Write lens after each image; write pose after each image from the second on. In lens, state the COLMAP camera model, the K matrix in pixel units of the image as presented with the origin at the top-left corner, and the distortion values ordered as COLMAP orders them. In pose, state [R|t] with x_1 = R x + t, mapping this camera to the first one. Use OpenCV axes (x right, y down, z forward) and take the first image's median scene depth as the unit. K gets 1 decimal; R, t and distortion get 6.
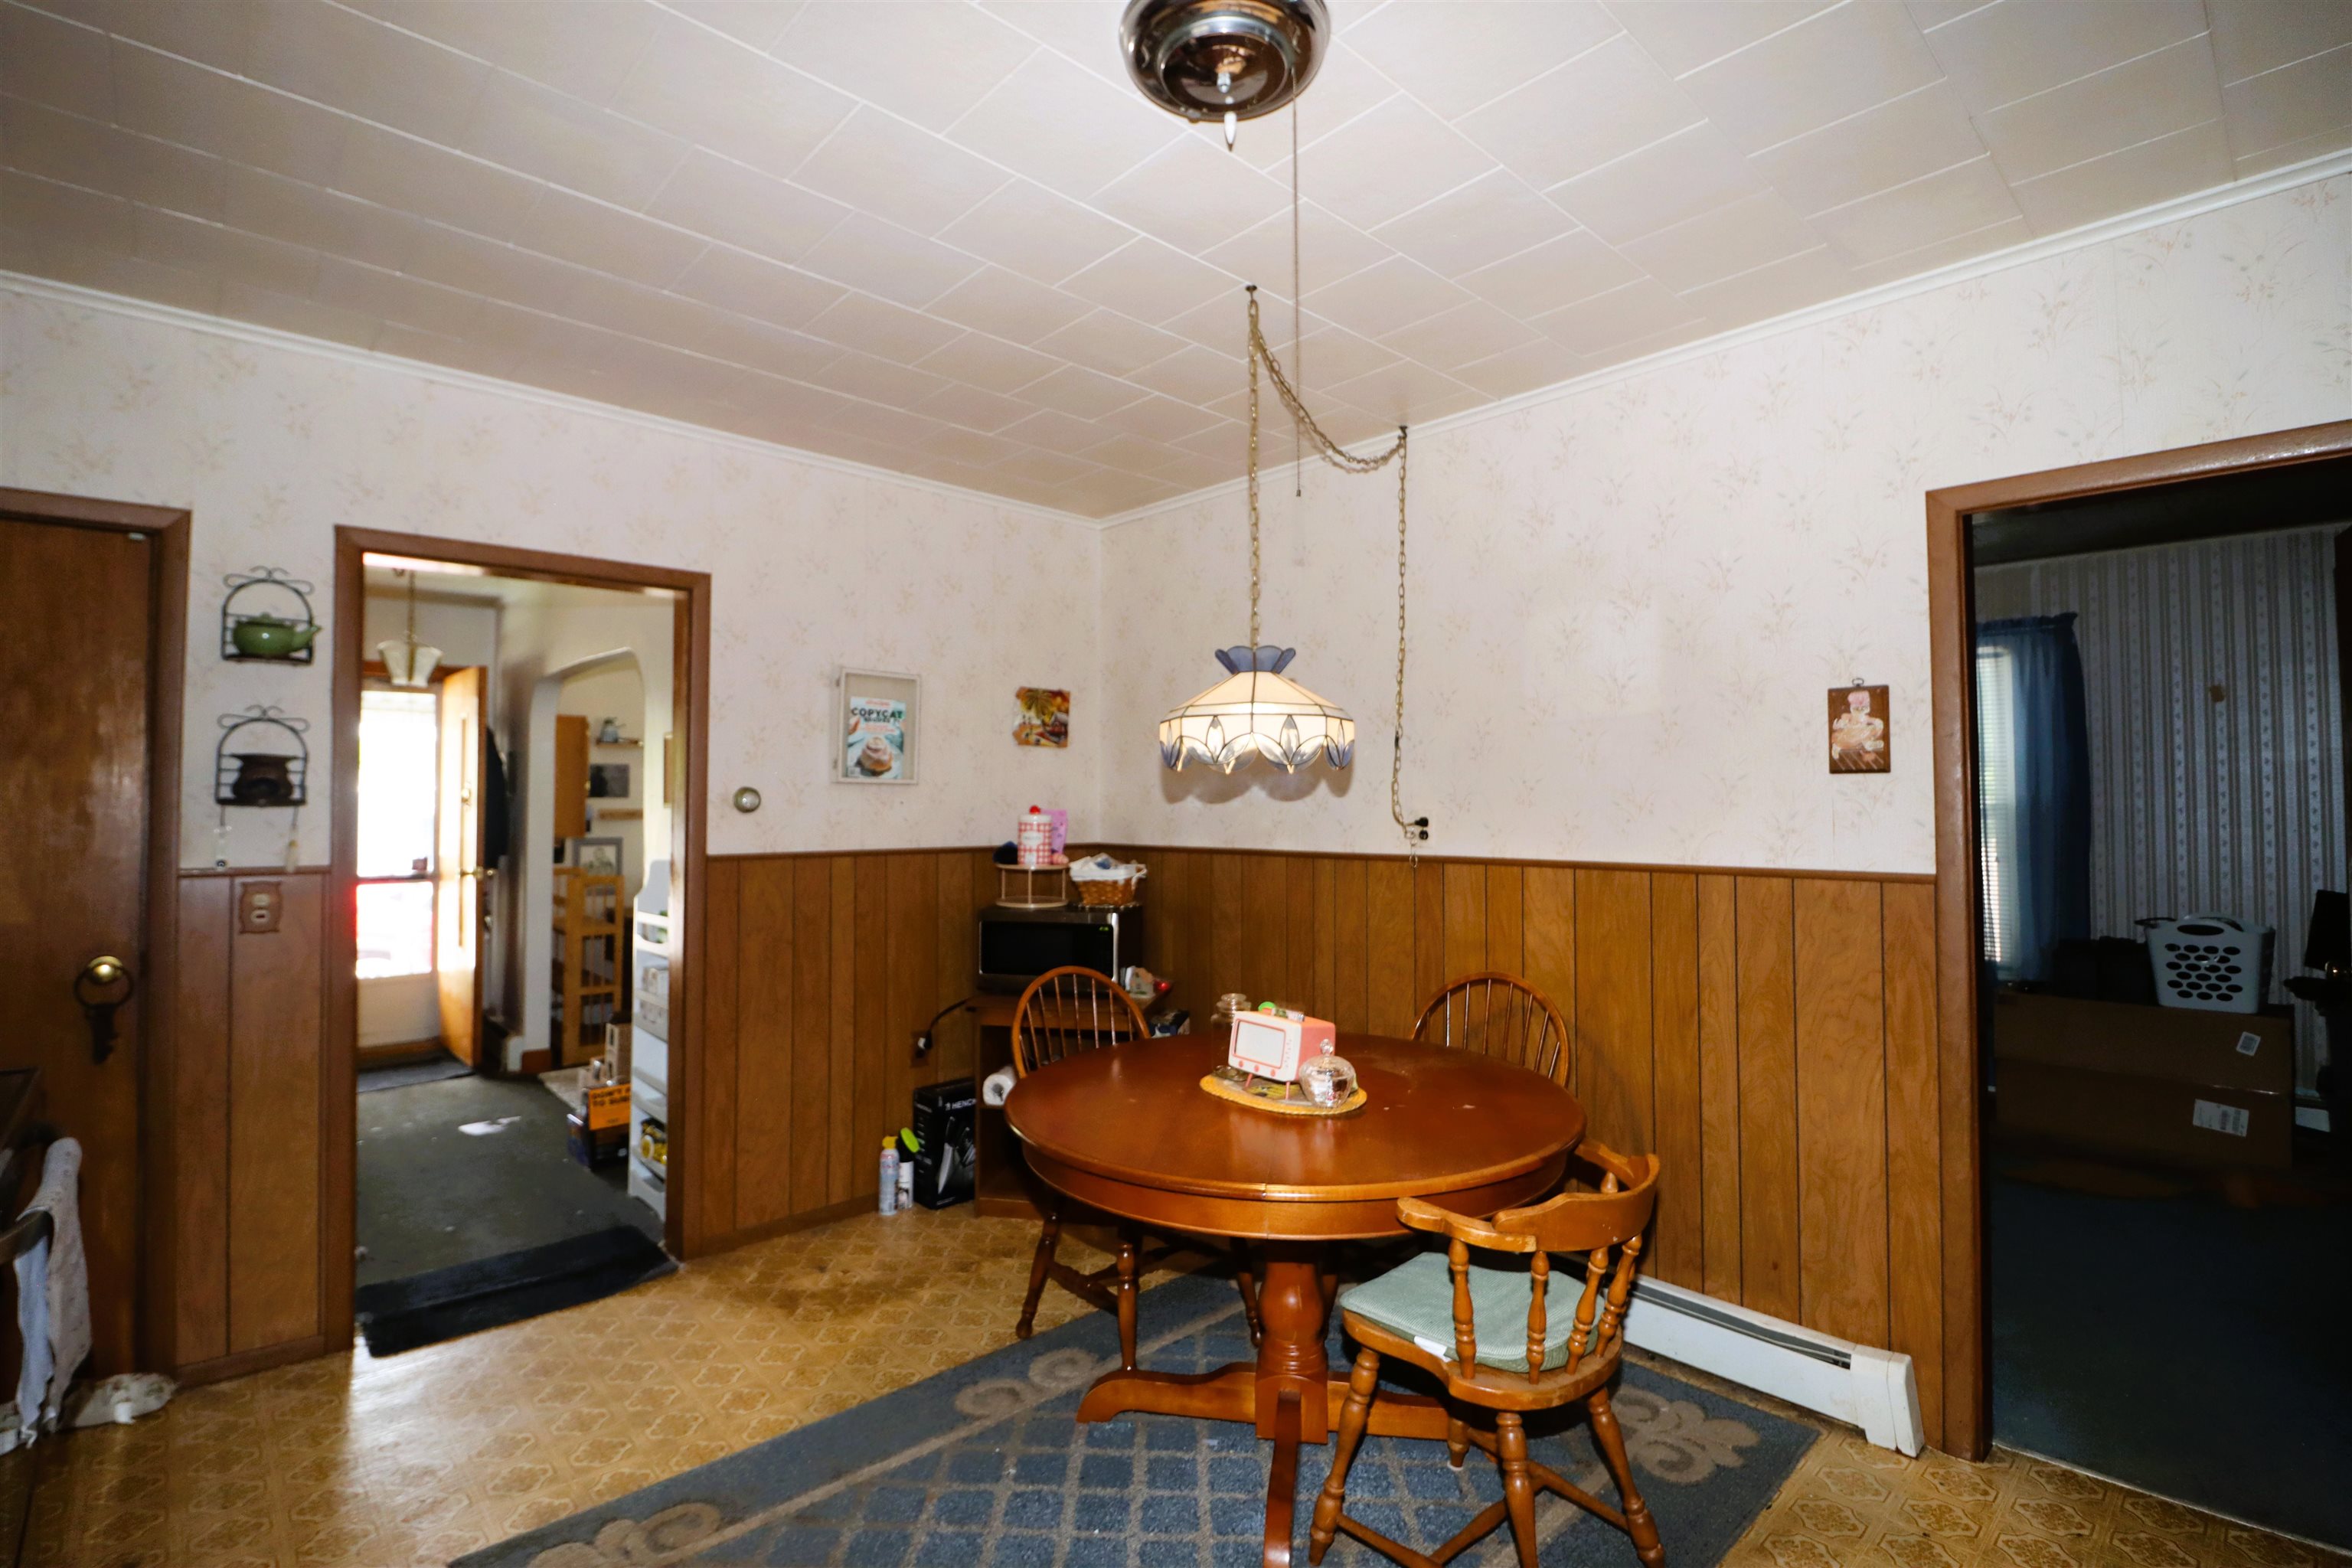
lens RADIAL K [[1097.0, 0, 1172.8], [0, 1097.0, 770.2], [0, 0, 1]] dist [-0.009631, -0.007509]
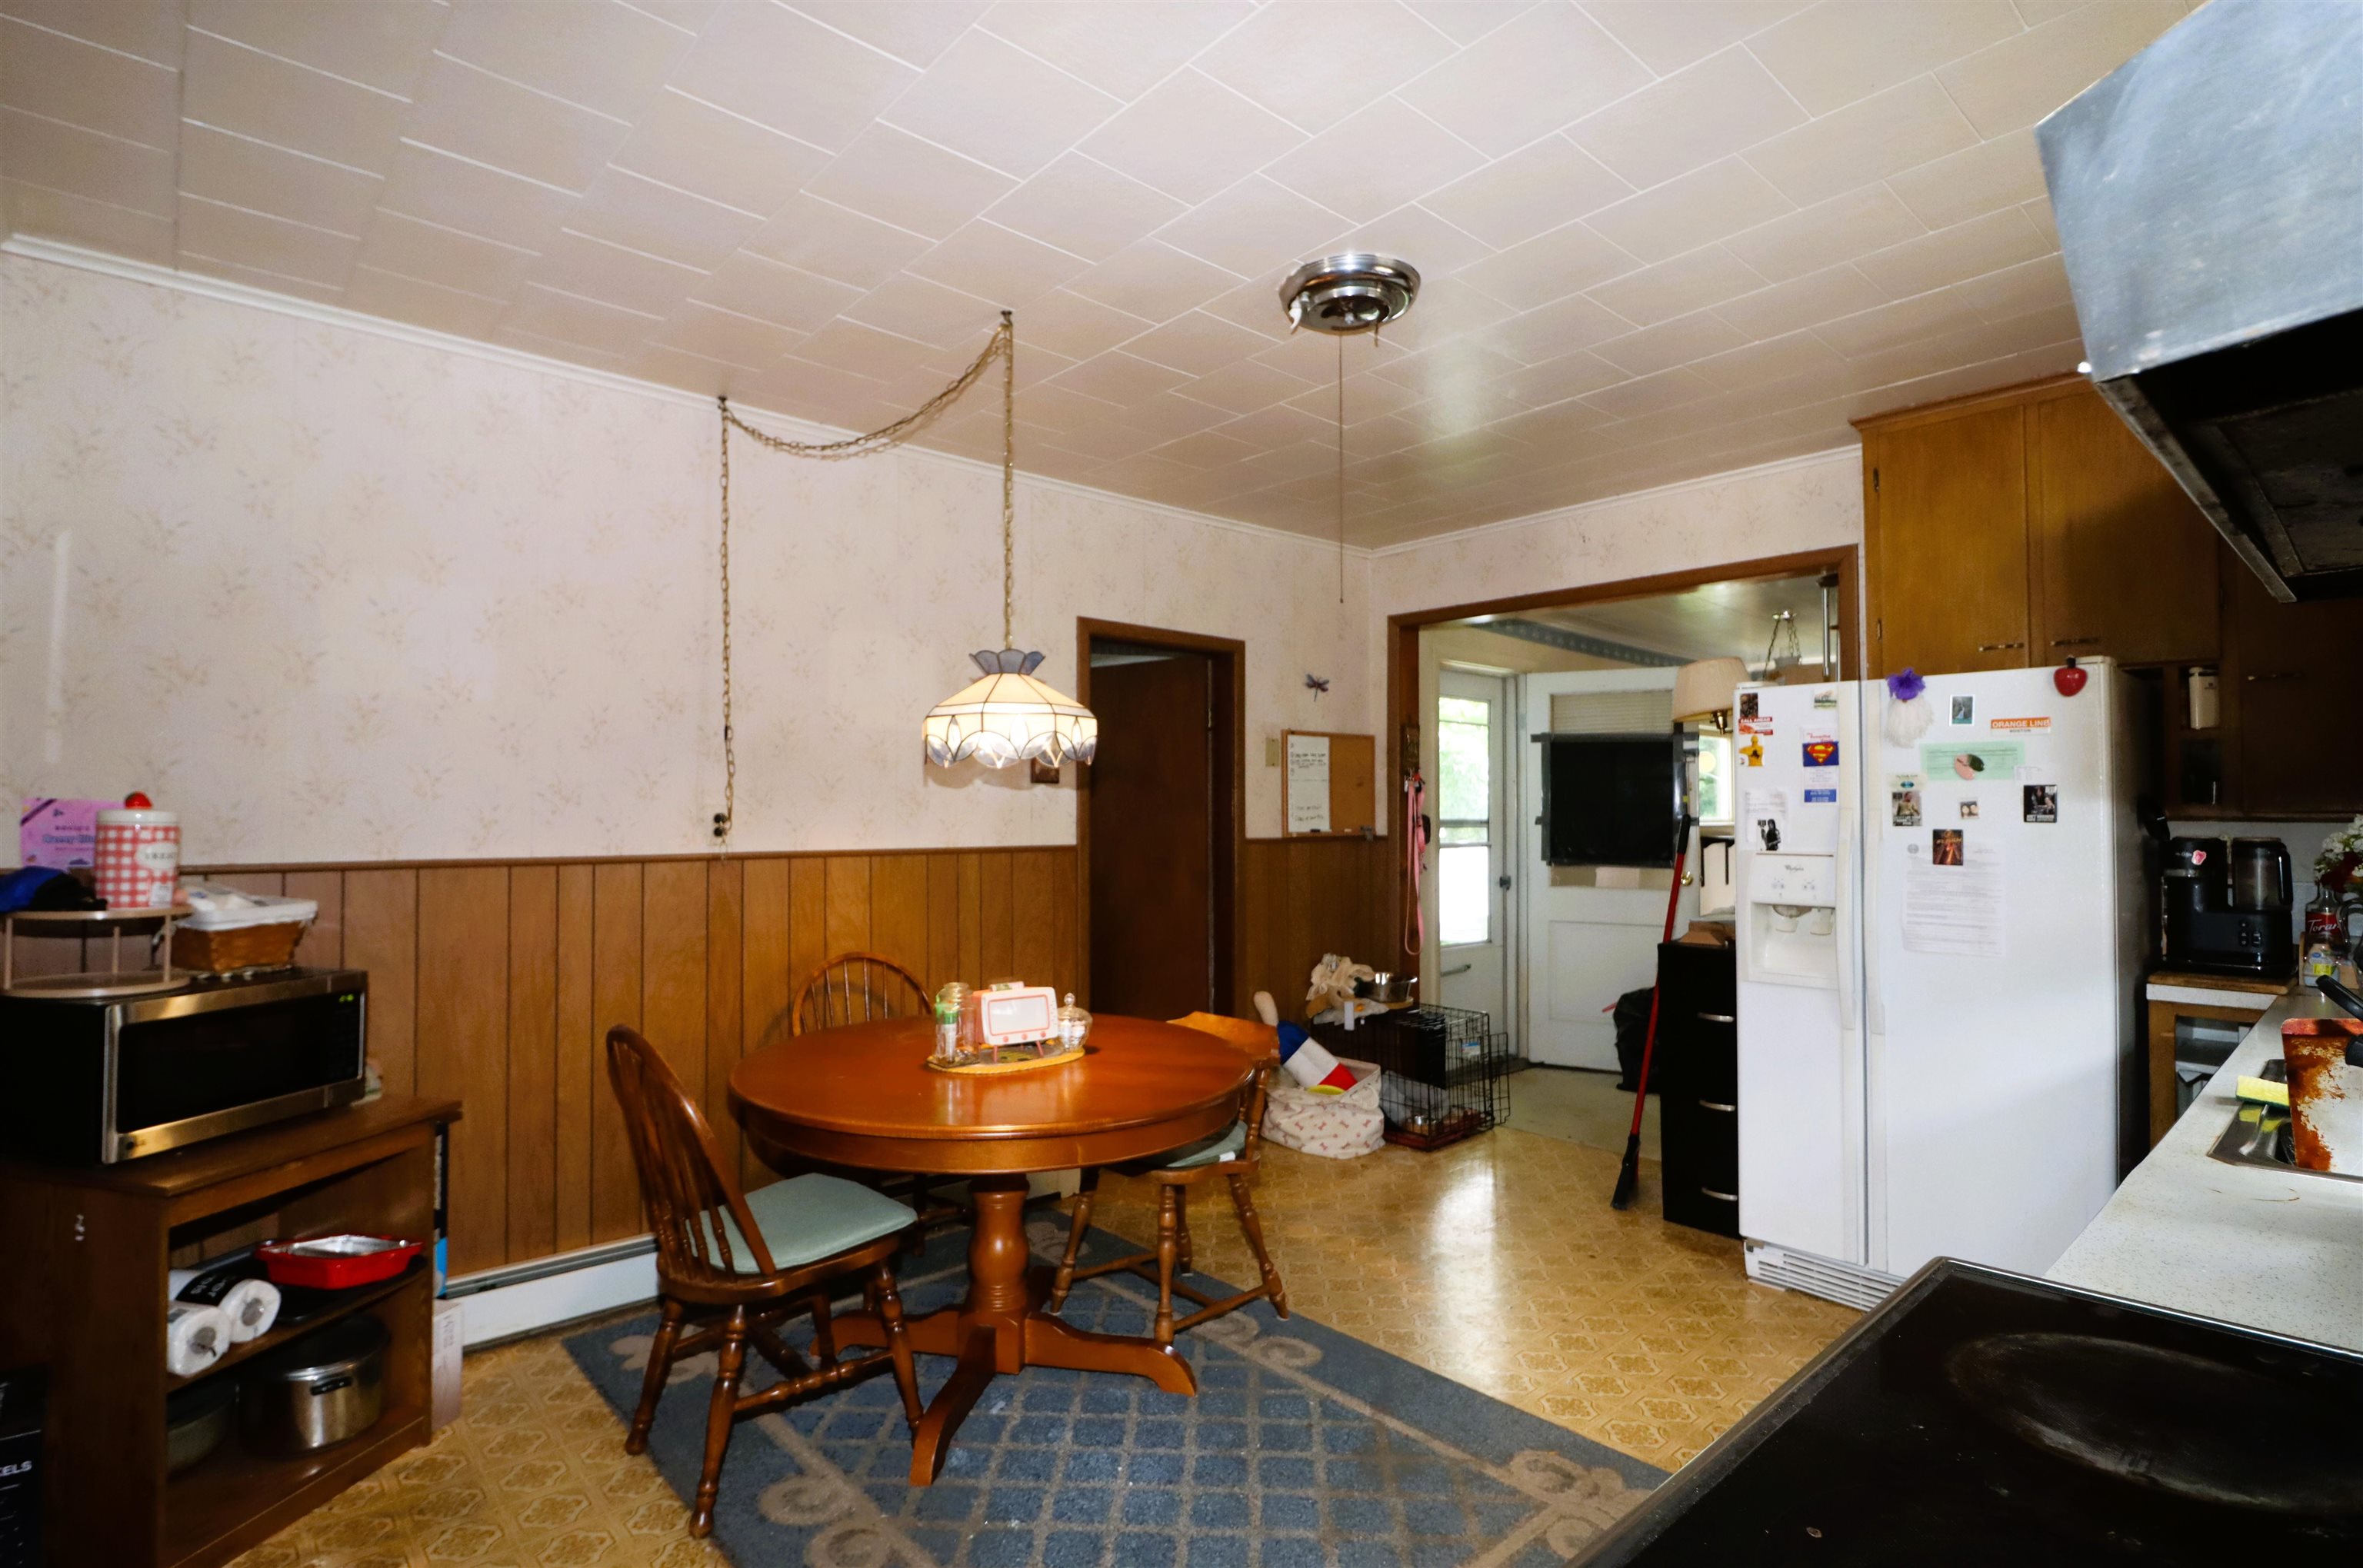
lens RADIAL K [[1101.9, 0, 1179.6], [0, 1101.9, 785.7], [0, 0, 1]] dist [-0.009631, -0.007509]
pose [[-0.004183, 0.025376, 0.999669, -0.736963], [-0.037086, 0.998986, -0.025514, 0.028147], [-0.999303, -0.037180, -0.003238, 0.601695]]
